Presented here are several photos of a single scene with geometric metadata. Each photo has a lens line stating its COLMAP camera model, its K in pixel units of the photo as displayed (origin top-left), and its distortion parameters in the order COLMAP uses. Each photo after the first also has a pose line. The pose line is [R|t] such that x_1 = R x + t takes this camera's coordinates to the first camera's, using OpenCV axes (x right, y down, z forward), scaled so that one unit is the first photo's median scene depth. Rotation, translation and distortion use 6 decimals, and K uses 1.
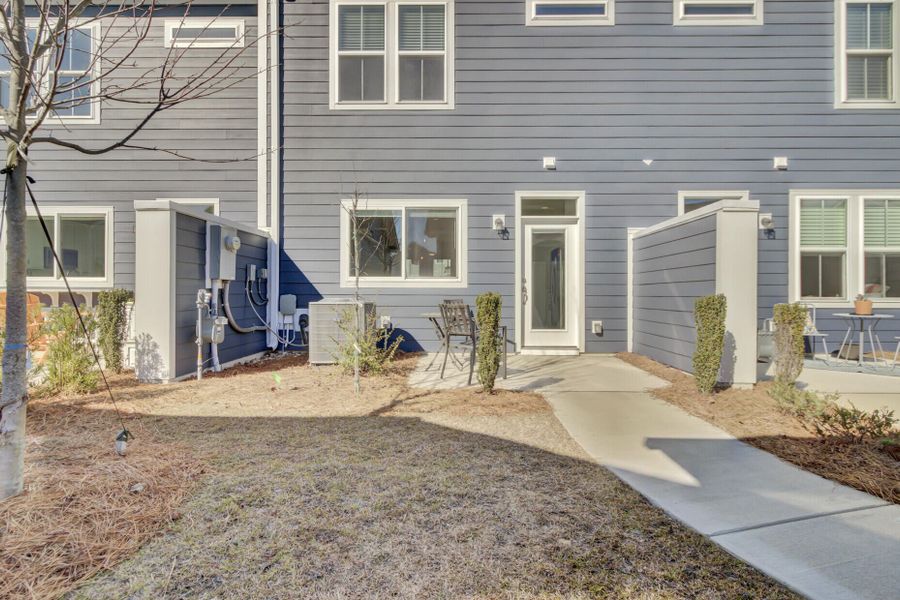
lens RADIAL K [[462.8, 0, 519.7], [0, 462.8, 290.0], [0, 0, 1]] dist [0.003484, -0.002679]
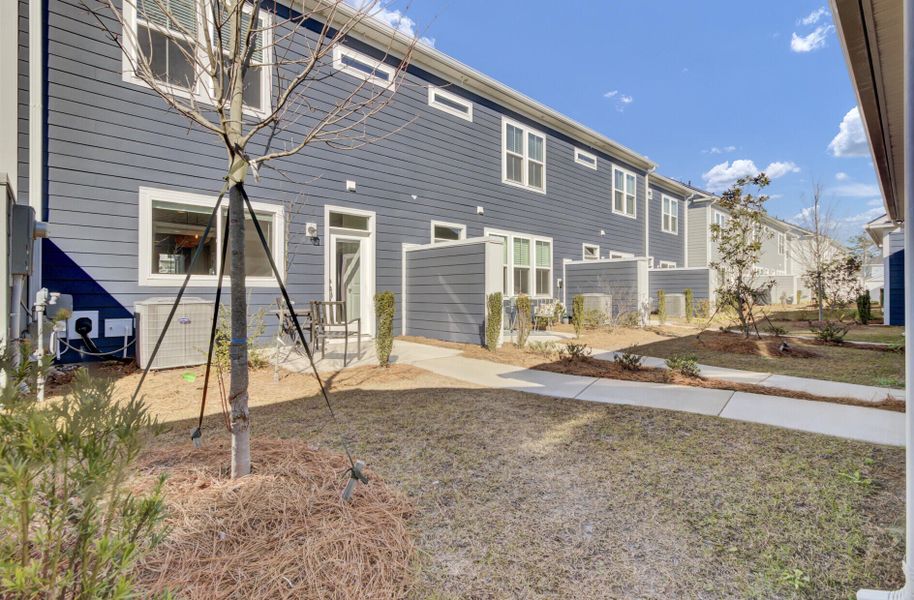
lens RADIAL K [[417.9, 0, 474.2], [0, 417.9, 293.2], [0, 0, 1]] dist [0.000223, 0.001759]
pose [[0.710323, -0.005723, 0.703852, -0.495391], [0.006471, 0.999978, 0.001600, 0.011767], [-0.703846, 0.003418, 0.710345, -0.020899]]
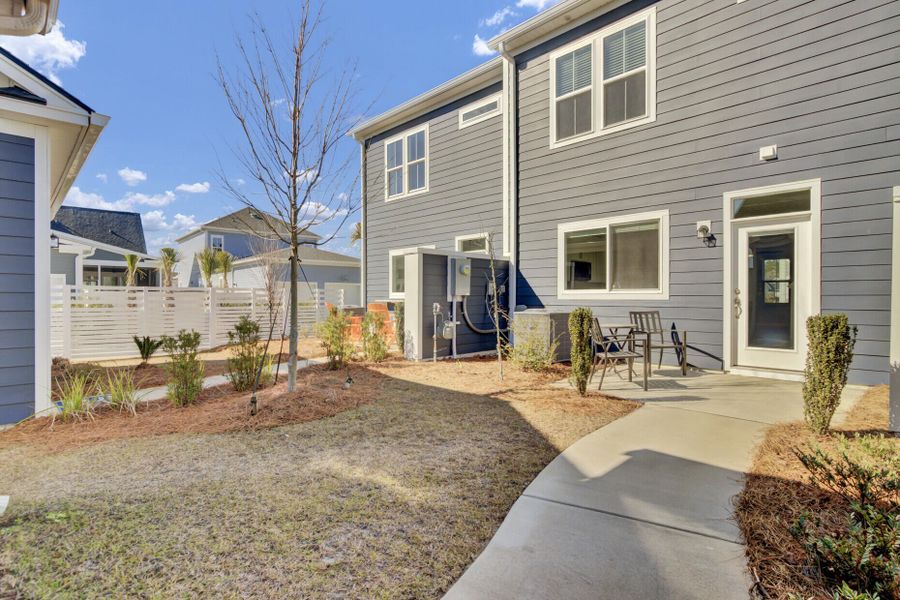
lens RADIAL K [[474.0, 0, 458.4], [0, 474.0, 301.8], [0, 0, 1]] dist [0.005328, 0.002907]
pose [[0.699177, 0.003512, -0.714940, 0.296632], [0.004292, 0.999949, 0.009109, -0.011322], [0.714935, -0.009437, 0.699127, -0.023520]]
